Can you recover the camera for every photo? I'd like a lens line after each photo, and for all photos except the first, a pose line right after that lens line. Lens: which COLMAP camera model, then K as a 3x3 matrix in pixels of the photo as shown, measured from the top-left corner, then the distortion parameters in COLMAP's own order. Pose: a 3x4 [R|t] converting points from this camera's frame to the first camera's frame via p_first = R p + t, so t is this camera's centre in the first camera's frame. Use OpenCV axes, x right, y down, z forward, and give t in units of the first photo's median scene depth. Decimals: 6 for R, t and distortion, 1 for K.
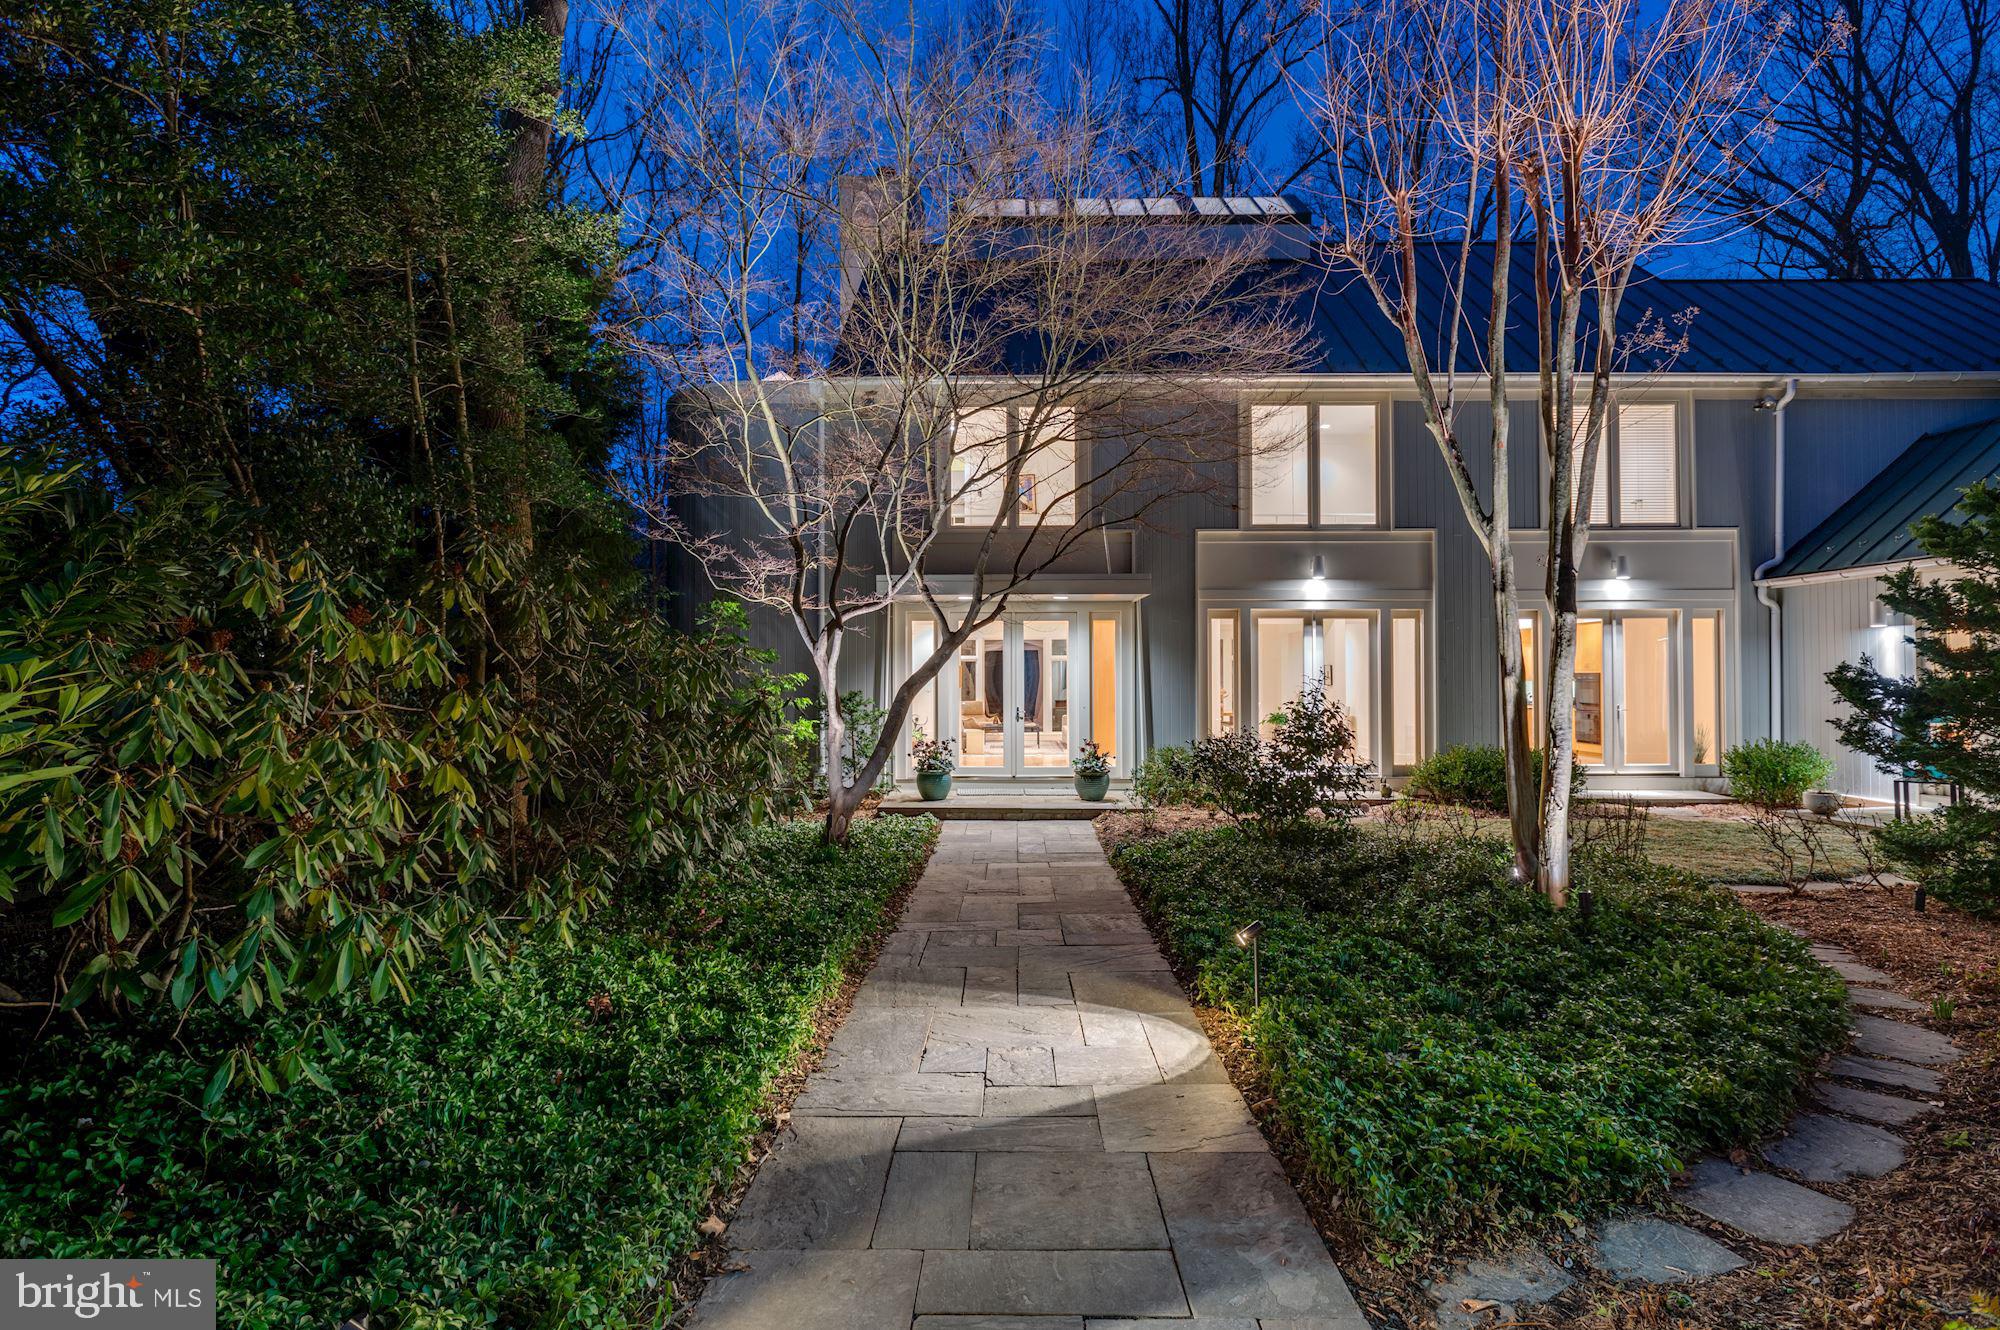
lens RADIAL K [[950.4, 0, 1000.0], [0, 950.4, 665.0], [0, 0, 1]] dist [-0.009599, -0.000229]
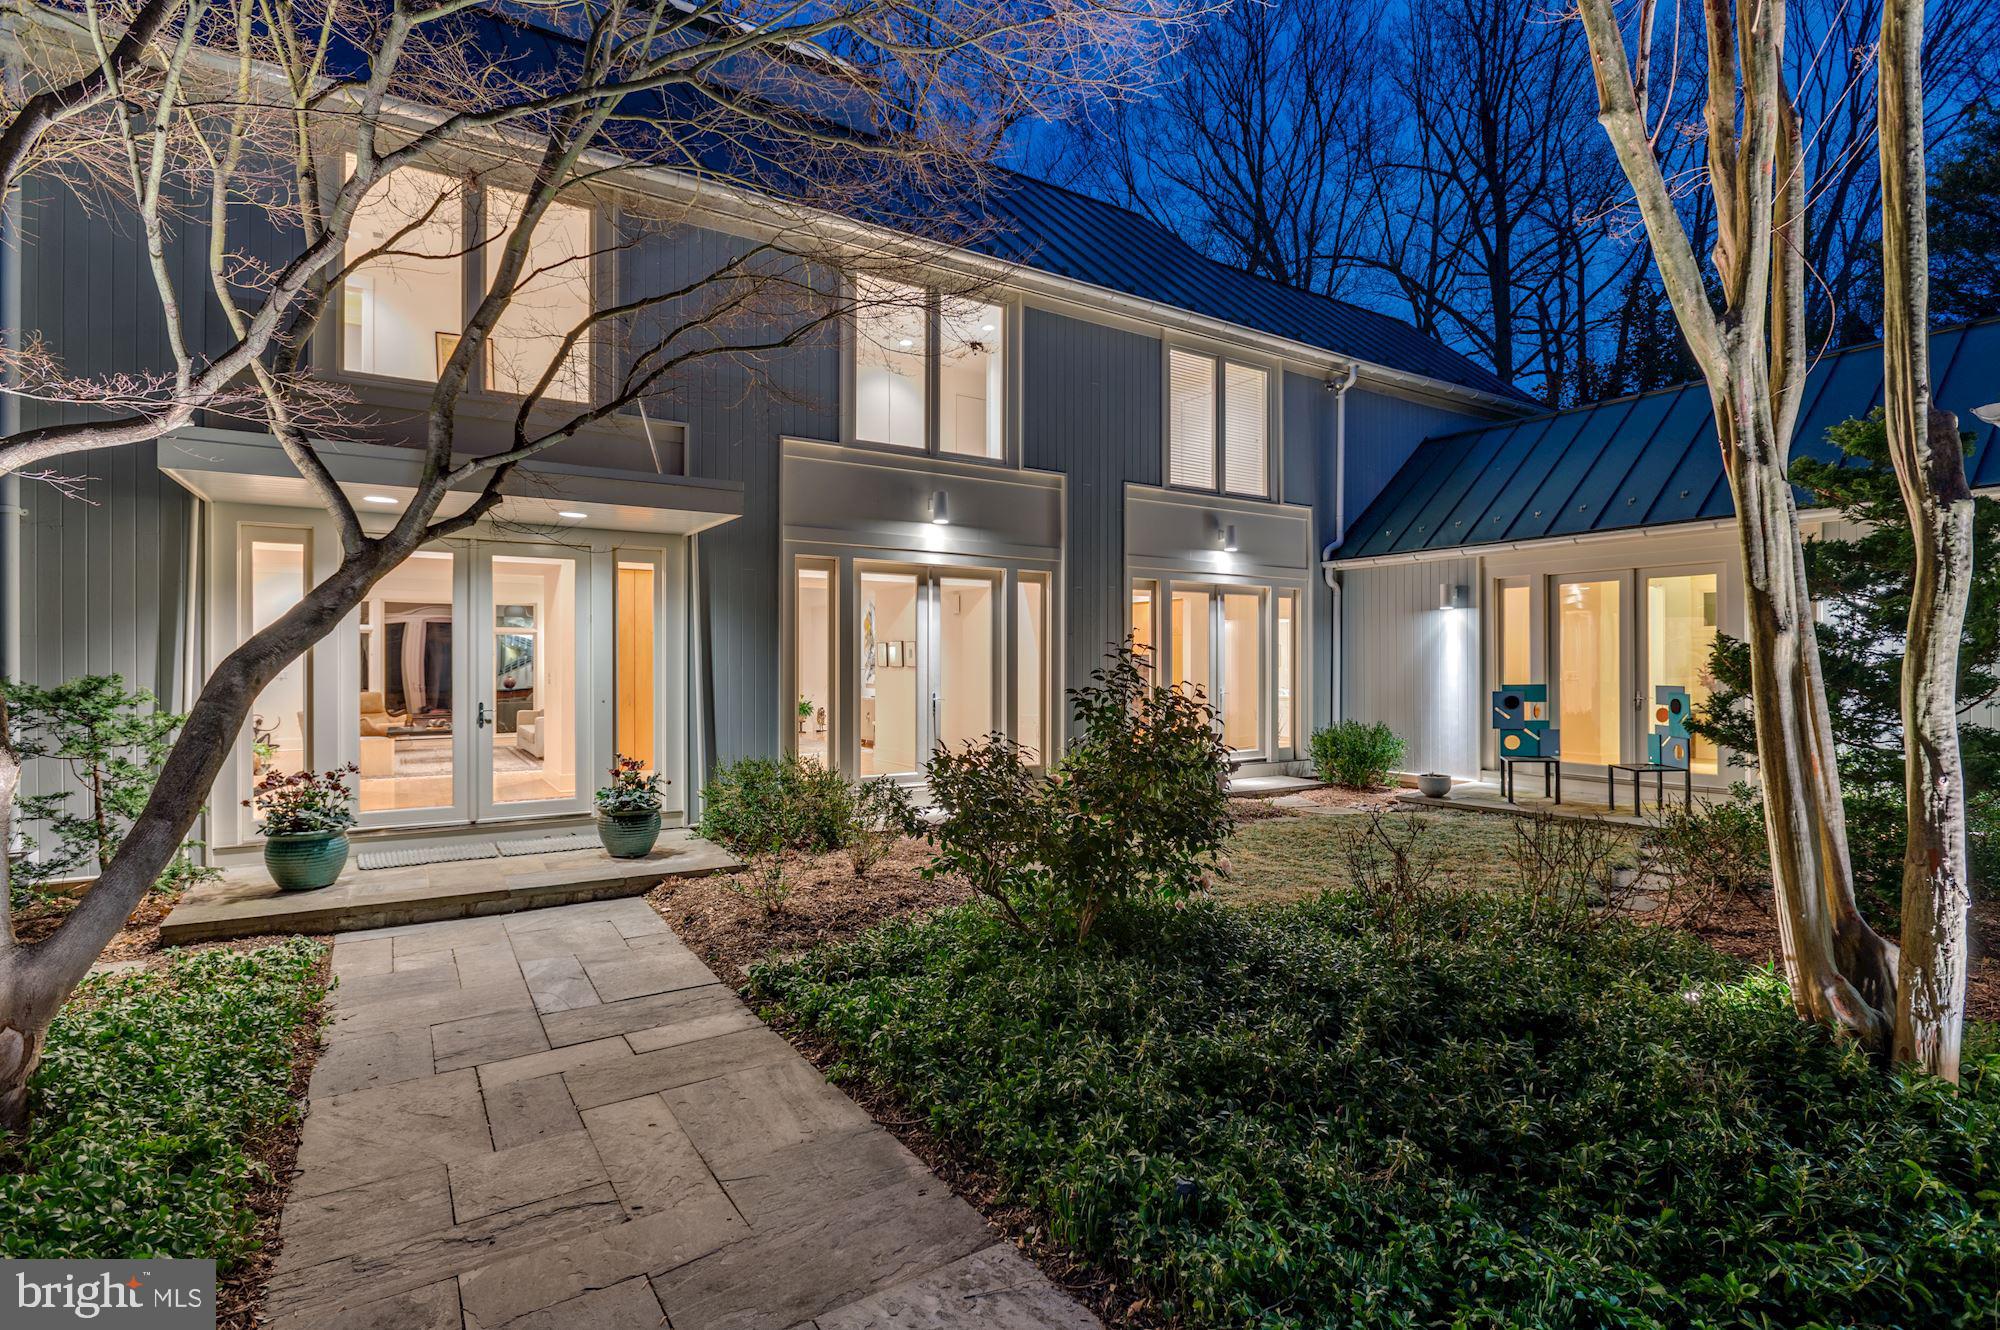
lens RADIAL K [[950.4, 0, 1000.0], [0, 950.4, 665.0], [0, 0, 1]] dist [-0.009599, -0.000229]
pose [[0.835753, 0.002157, 0.549101, -0.035438], [-0.010092, 0.999884, 0.011433, 0.011954], [-0.549013, -0.015097, 0.835678, 0.353228]]
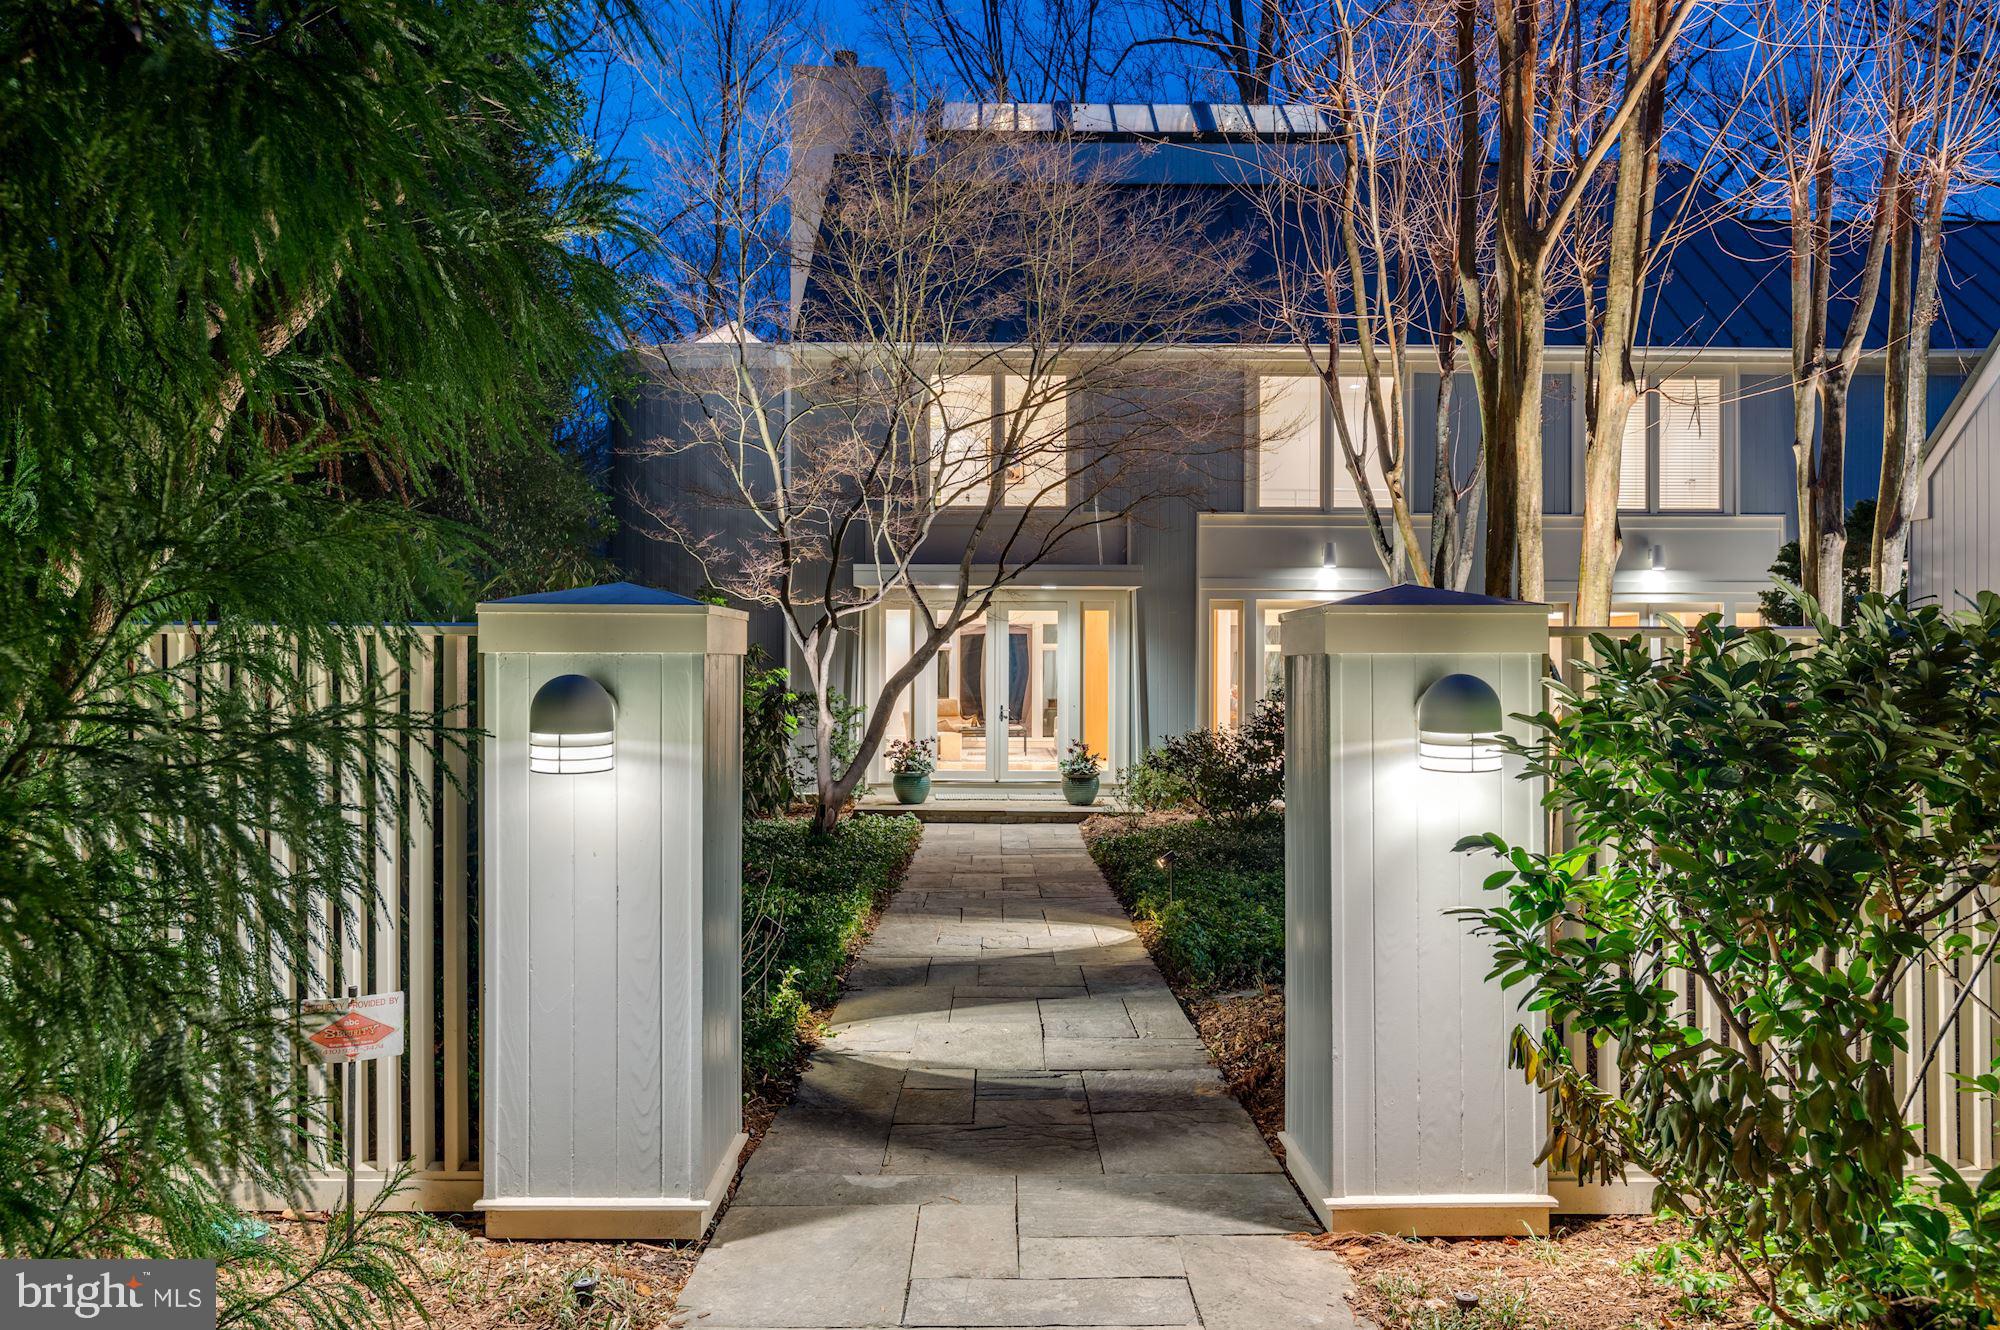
lens RADIAL K [[1397.7, 0, 1000.0], [0, 1397.7, 665.0], [0, 0, 1]] dist [-0.001957, -0.000236]
pose [[0.999796, 0.005929, 0.019291, -0.009393], [-0.006152, 0.999914, 0.011540, -0.010194], [-0.019221, -0.011657, 0.999747, -0.353013]]
